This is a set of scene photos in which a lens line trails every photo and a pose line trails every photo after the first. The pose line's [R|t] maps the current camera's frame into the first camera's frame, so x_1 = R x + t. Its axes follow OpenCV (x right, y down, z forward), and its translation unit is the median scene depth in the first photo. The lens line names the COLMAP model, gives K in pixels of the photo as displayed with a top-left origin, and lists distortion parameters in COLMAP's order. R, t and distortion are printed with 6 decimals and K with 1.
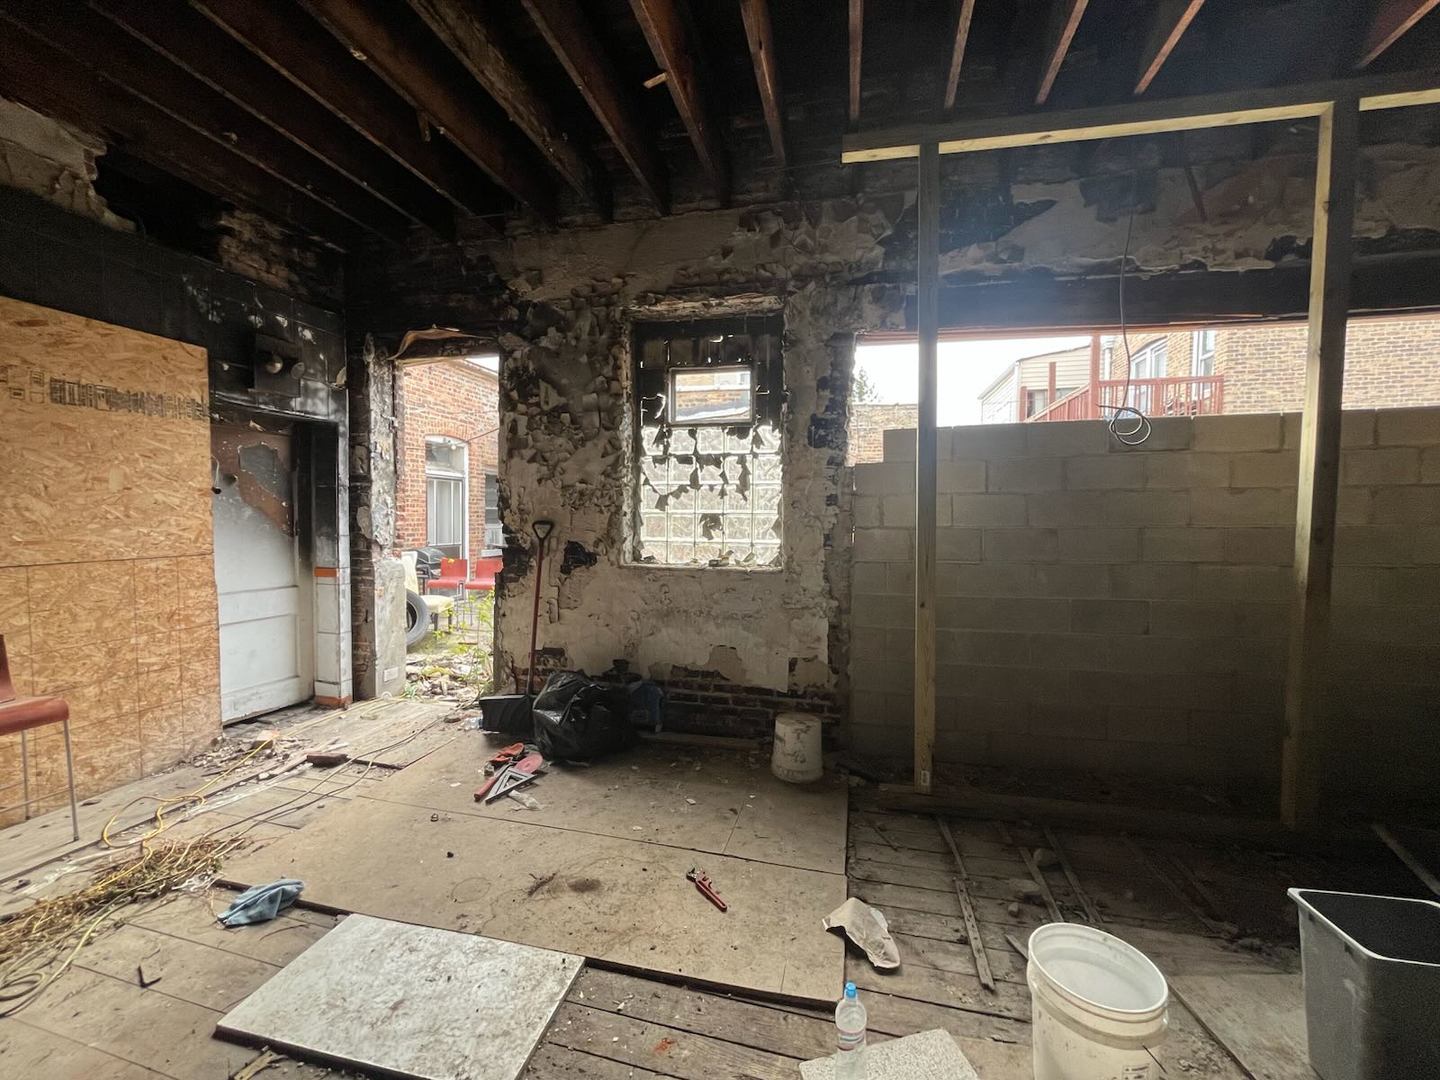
lens RADIAL K [[581.3, 0, 720.0], [0, 581.3, 540.0], [0, 0, 1]] dist [-0.001901, -0.000304]
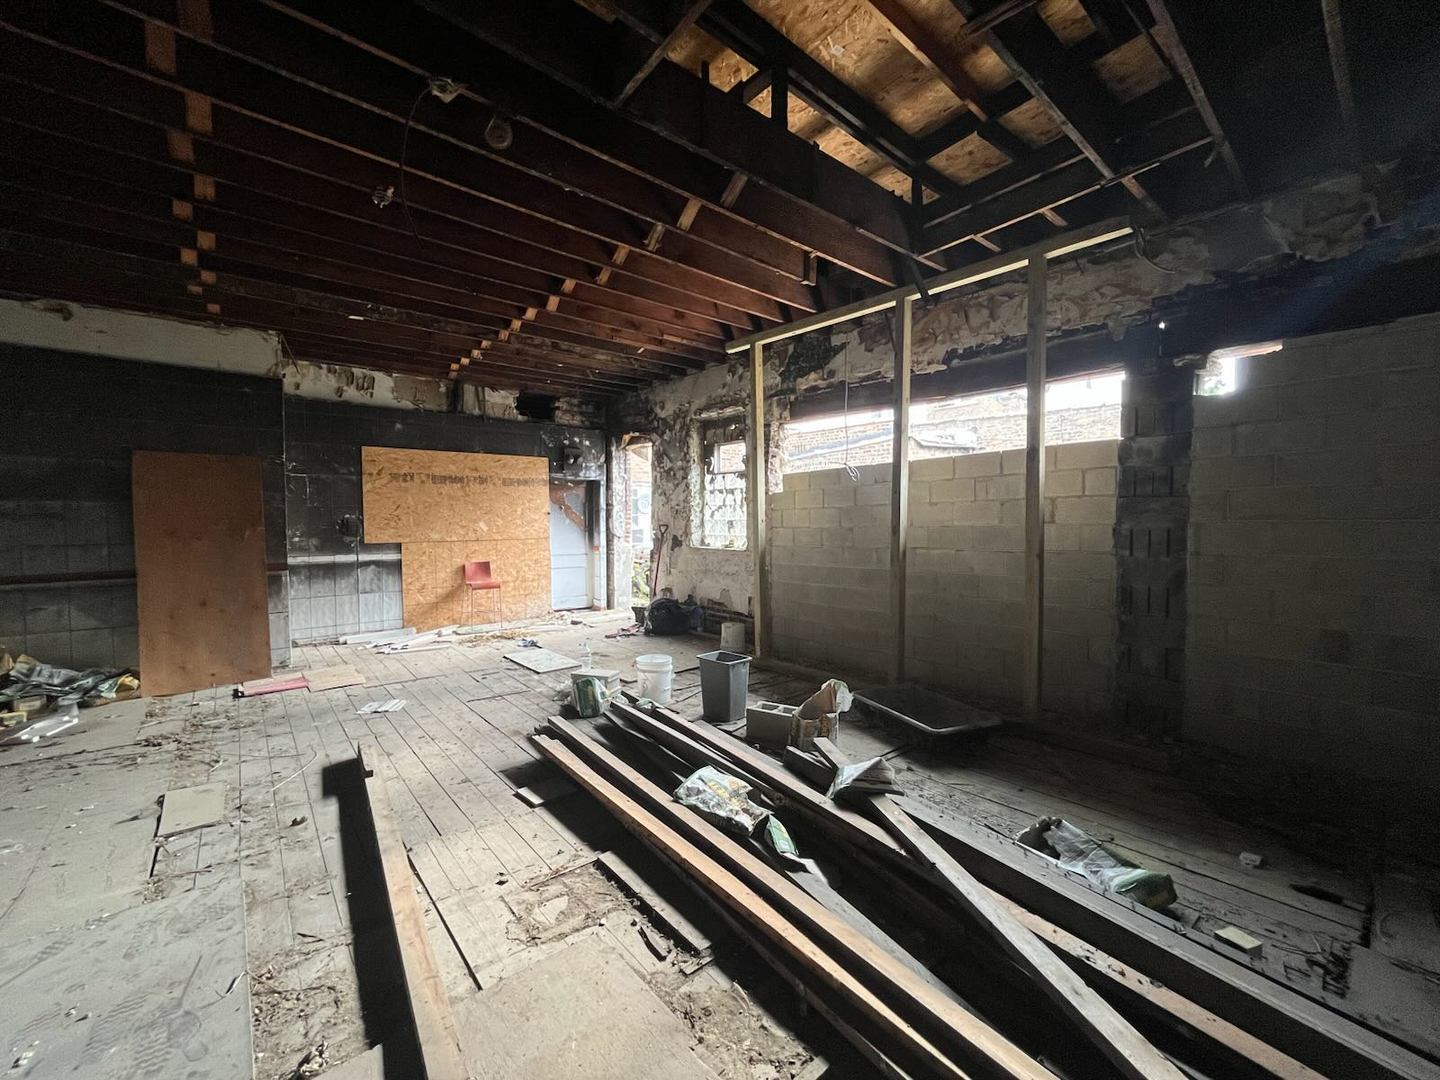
lens RADIAL K [[581.3, 0, 720.0], [0, 581.3, 540.0], [0, 0, 1]] dist [-0.001901, -0.000304]
pose [[0.808258, 0.010816, -0.588729, 1.069984], [-0.015020, 0.999885, -0.002250, 0.023441], [0.588637, 0.010661, 0.808327, -0.537440]]
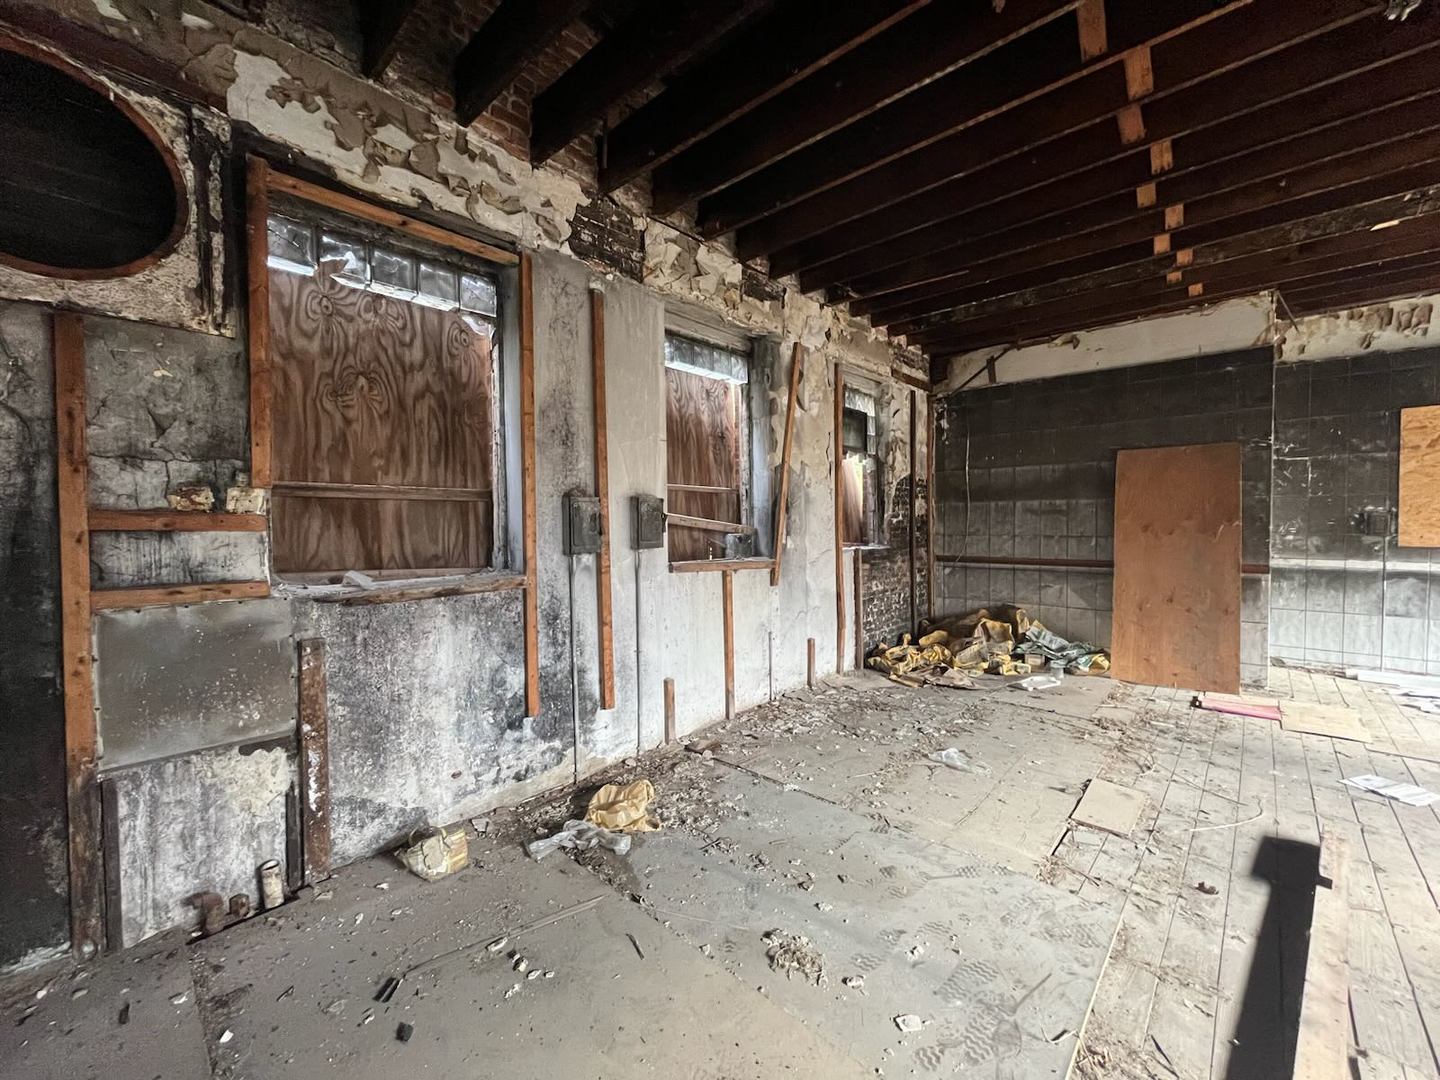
lens RADIAL K [[581.3, 0, 720.0], [0, 581.3, 540.0], [0, 0, 1]] dist [-0.001901, -0.000304]
pose [[-0.482475, 0.025162, -0.875548, 0.954054], [-0.033165, 0.998346, 0.046966, 0.022367], [0.875281, 0.051697, -0.480843, -0.422425]]
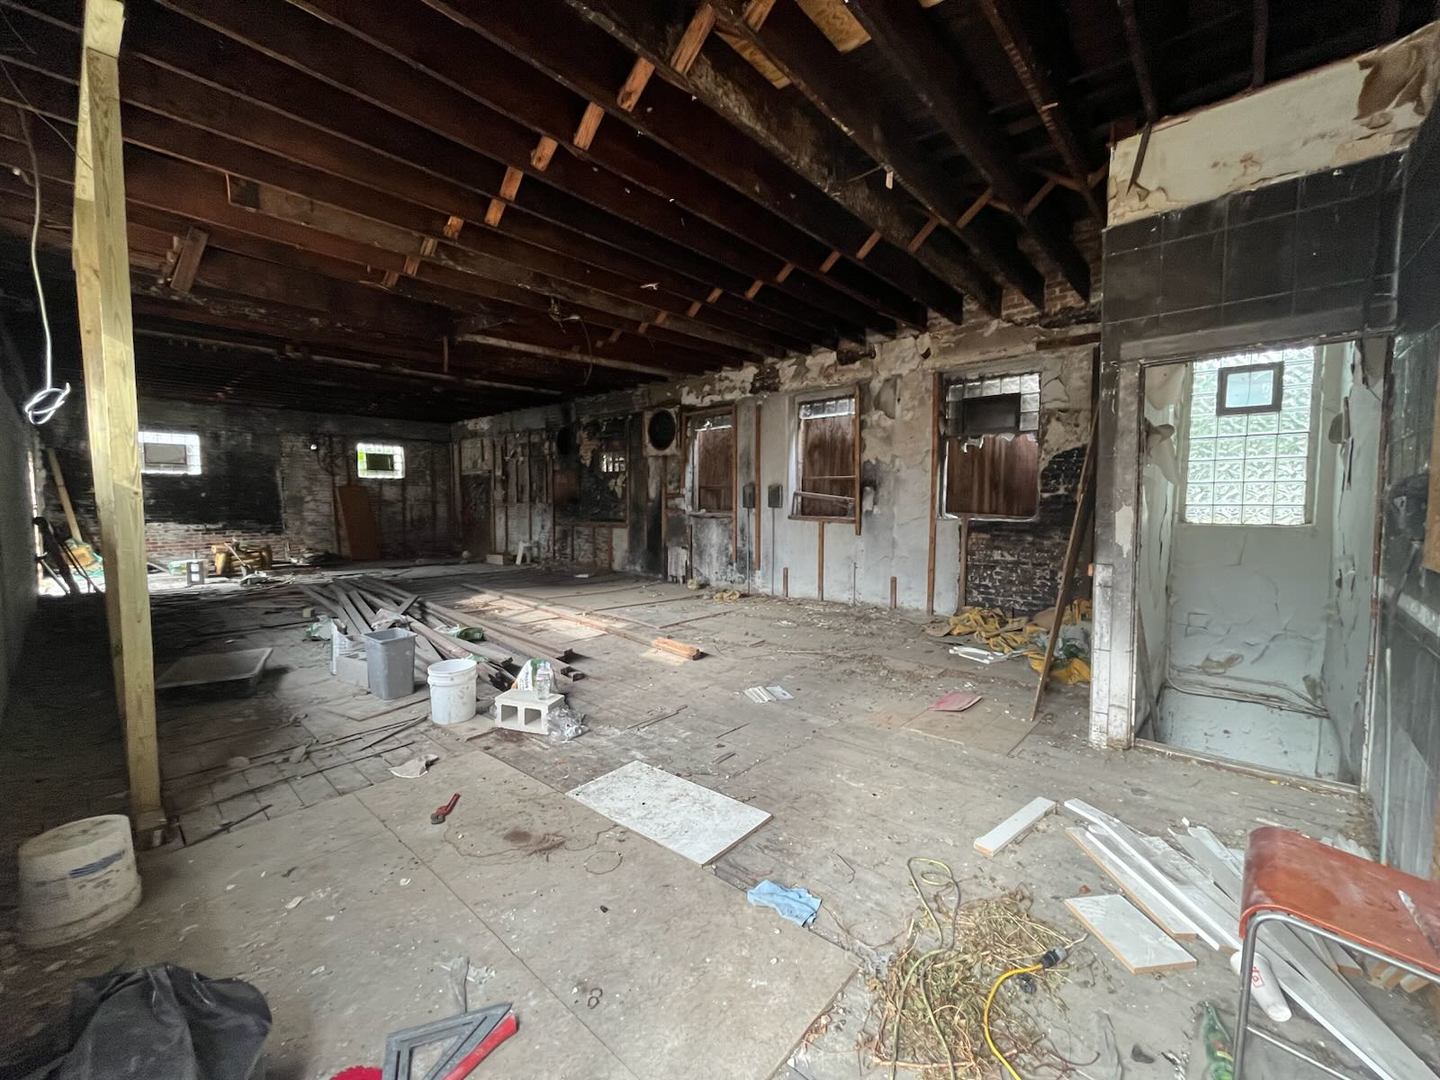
lens RADIAL K [[581.3, 0, 720.0], [0, 581.3, 540.0], [0, 0, 1]] dist [-0.001901, -0.000304]
pose [[-0.881340, -0.038183, 0.470937, -0.612101], [0.016962, 0.993530, 0.112298, -0.041108], [-0.472178, 0.106961, -0.874990, 0.994891]]
